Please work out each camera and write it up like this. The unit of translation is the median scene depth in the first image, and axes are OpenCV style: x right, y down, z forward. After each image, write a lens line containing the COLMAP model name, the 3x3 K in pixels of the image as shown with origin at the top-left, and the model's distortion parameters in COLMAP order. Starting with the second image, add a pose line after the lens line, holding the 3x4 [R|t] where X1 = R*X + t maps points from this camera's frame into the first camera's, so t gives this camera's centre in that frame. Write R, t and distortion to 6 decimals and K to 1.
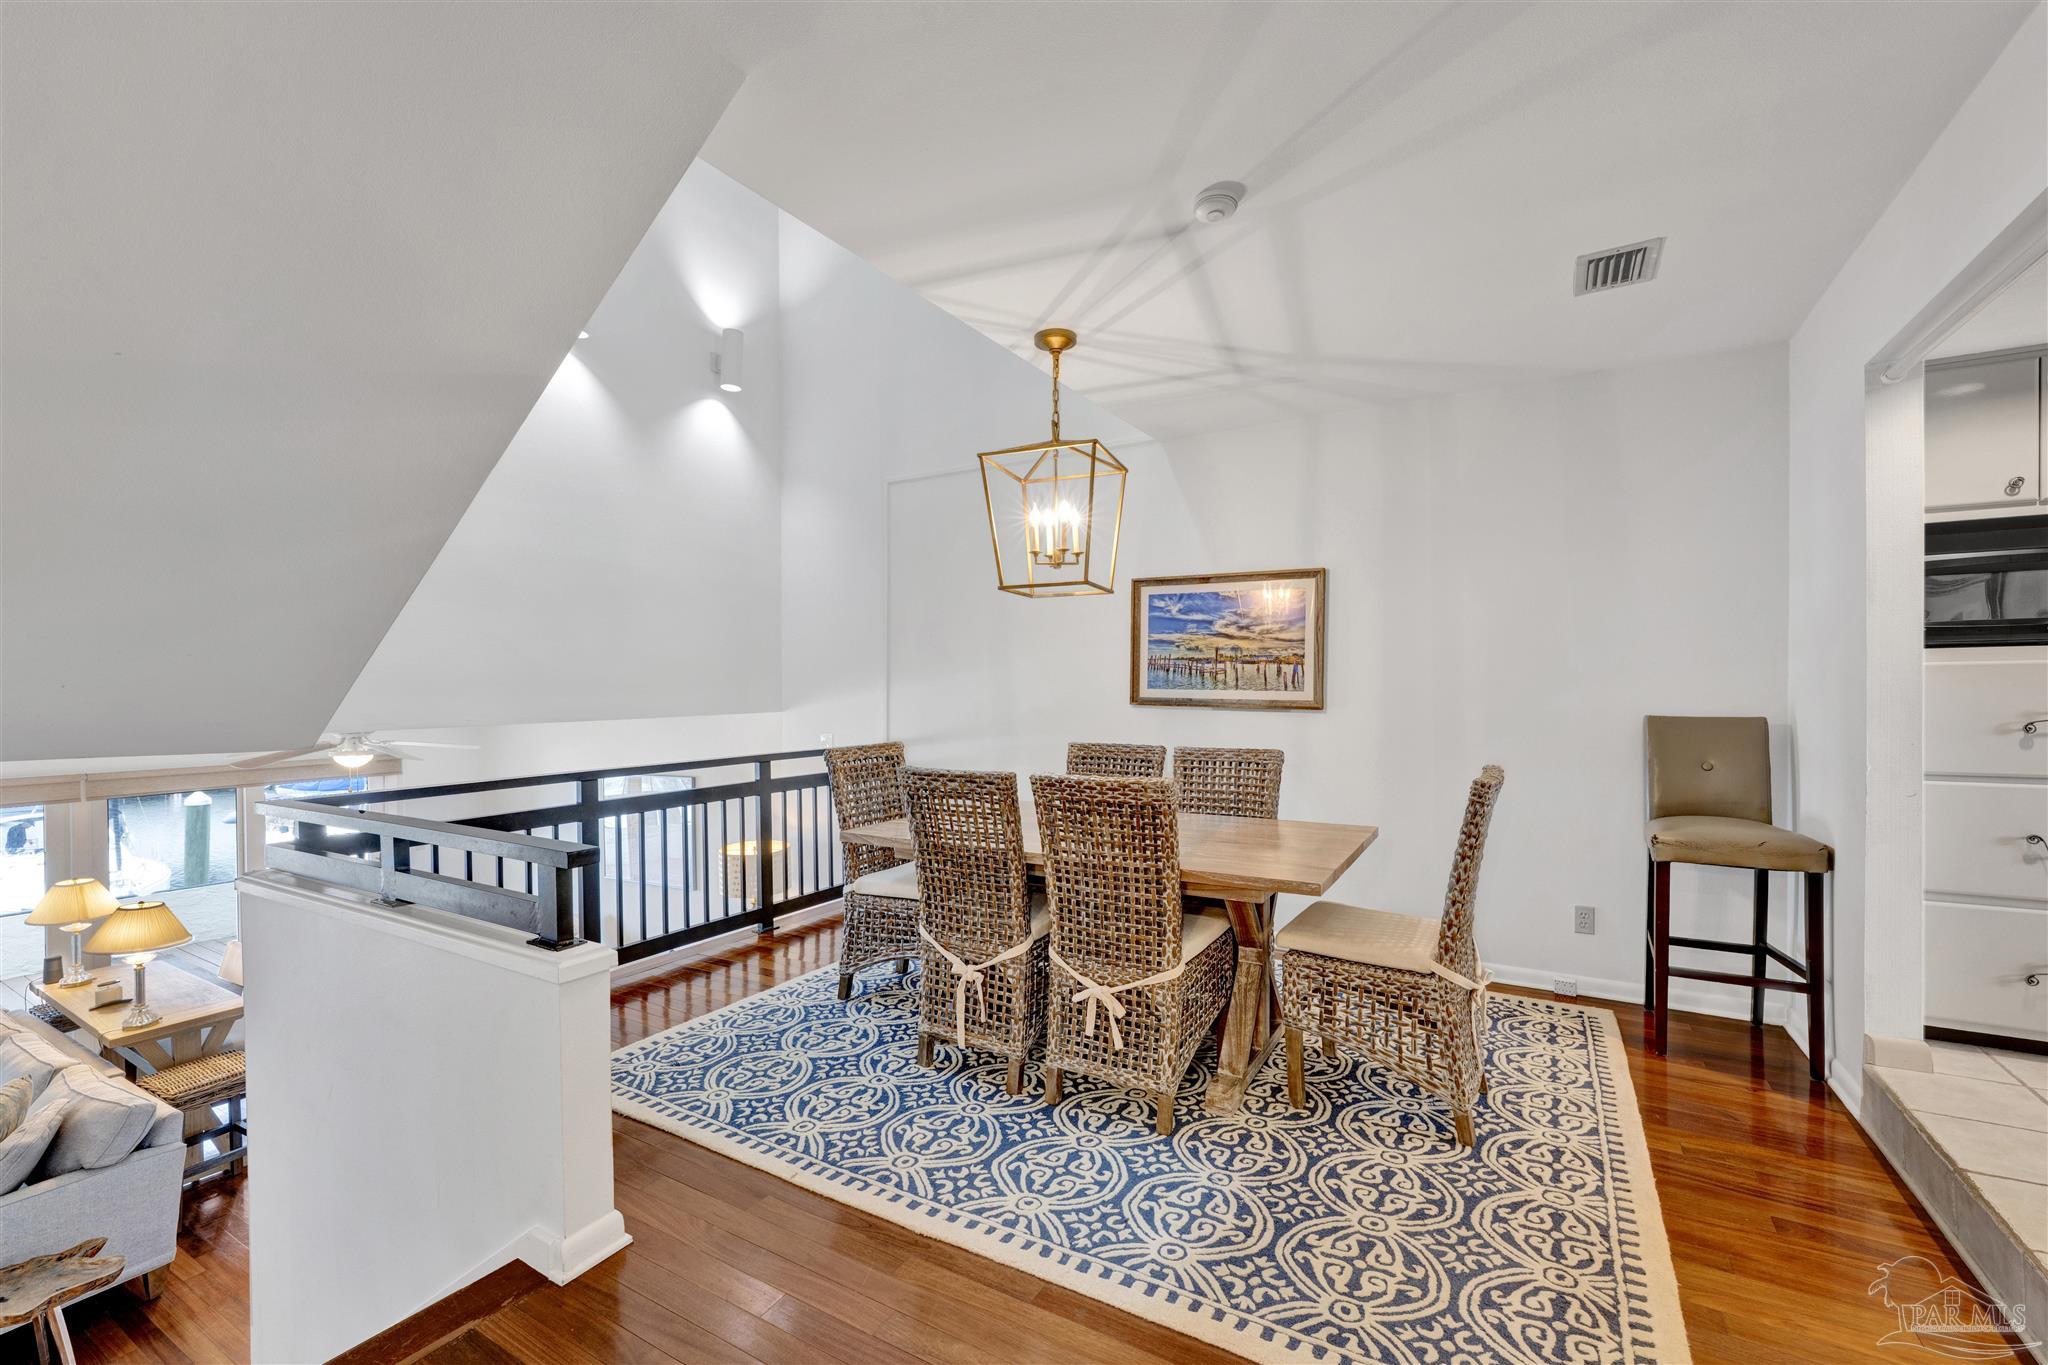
lens RADIAL K [[855.7, 0, 1024.0], [0, 855.7, 682.5], [0, 0, 1]] dist [0.000000, -0.000096]
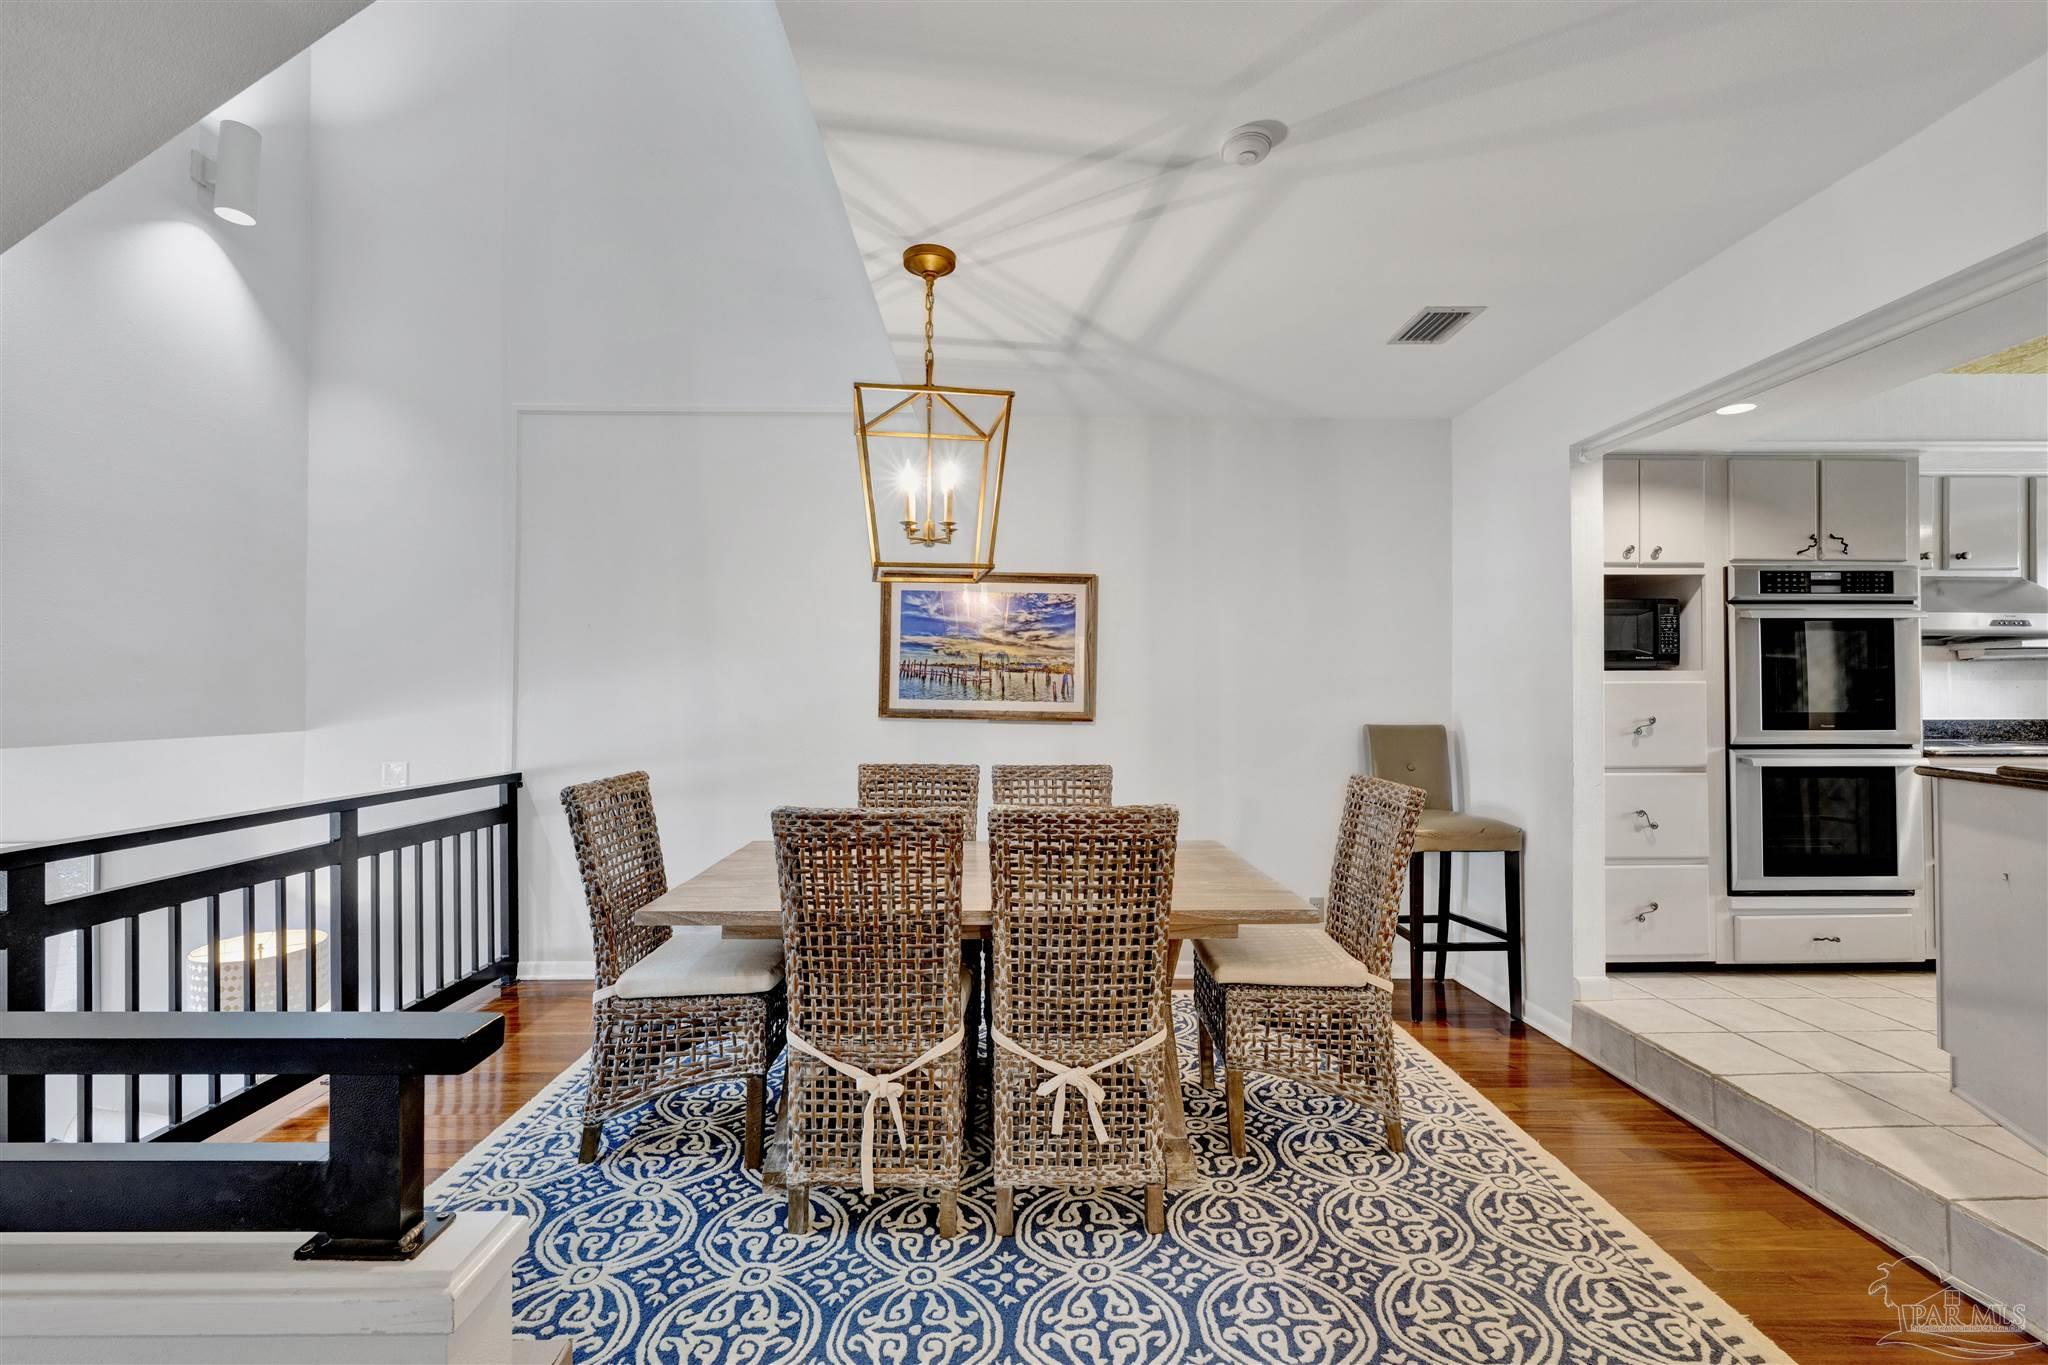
lens RADIAL K [[883.8, 0, 1024.0], [0, 883.8, 682.5], [0, 0, 1]] dist [0.000389, -0.000616]
pose [[0.853334, 0.015669, 0.521129, -0.363643], [-0.008897, 0.999840, -0.015493, 0.006069], [-0.521288, 0.008584, 0.853337, 0.295479]]
